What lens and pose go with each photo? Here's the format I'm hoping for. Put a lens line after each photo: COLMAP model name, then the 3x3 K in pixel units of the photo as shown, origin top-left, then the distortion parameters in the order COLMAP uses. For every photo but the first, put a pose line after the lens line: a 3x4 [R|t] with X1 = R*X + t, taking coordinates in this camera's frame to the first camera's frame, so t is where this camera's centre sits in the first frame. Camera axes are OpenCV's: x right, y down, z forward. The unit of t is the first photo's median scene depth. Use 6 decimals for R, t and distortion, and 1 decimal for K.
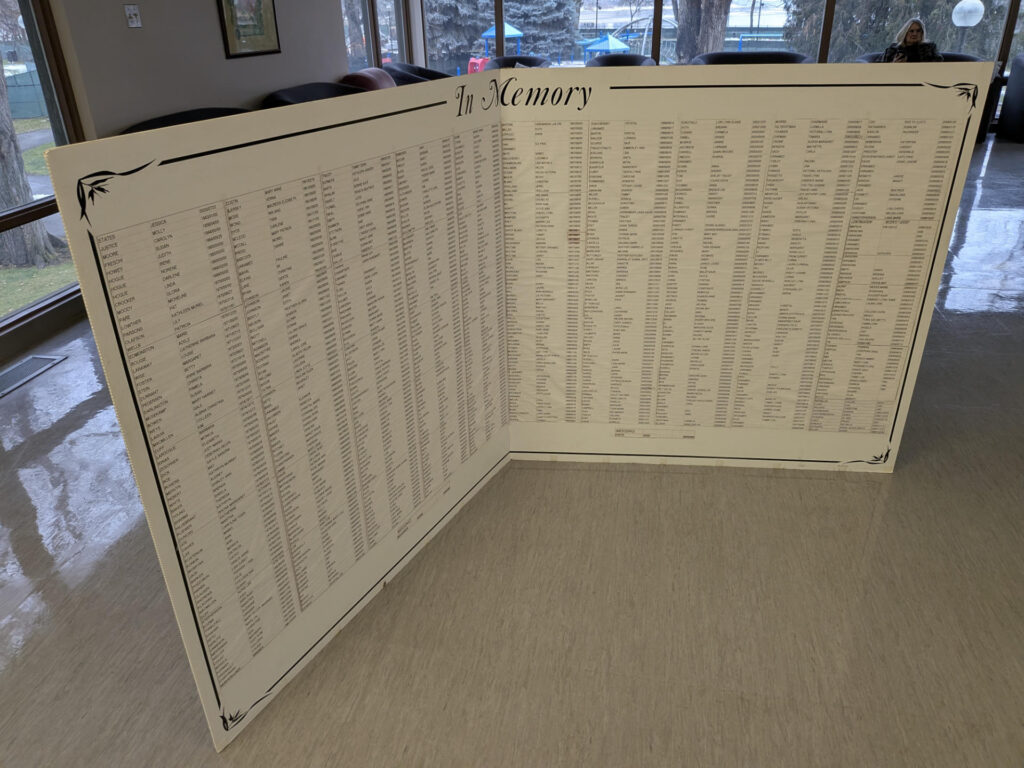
lens RADIAL K [[731.0, 0, 513.0], [0, 731.0, 360.7], [0, 0, 1]] dist [0.086049, -0.094329]
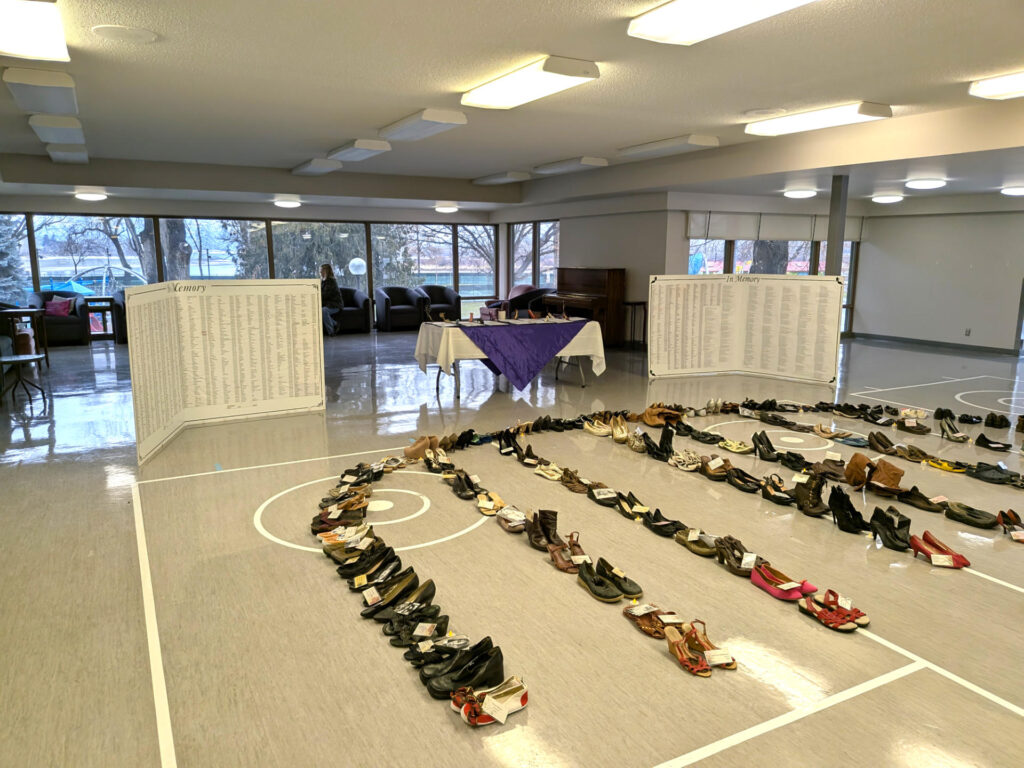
lens RADIAL K [[715.0, 0, 512.0], [0, 715.0, 384.0], [0, 0, 1]] dist [0.004730, -0.001225]
pose [[0.774797, -0.093012, 0.625331, -0.757605], [0.257985, 0.949533, -0.178414, 0.836377], [-0.577177, 0.299561, 0.759690, -1.793939]]
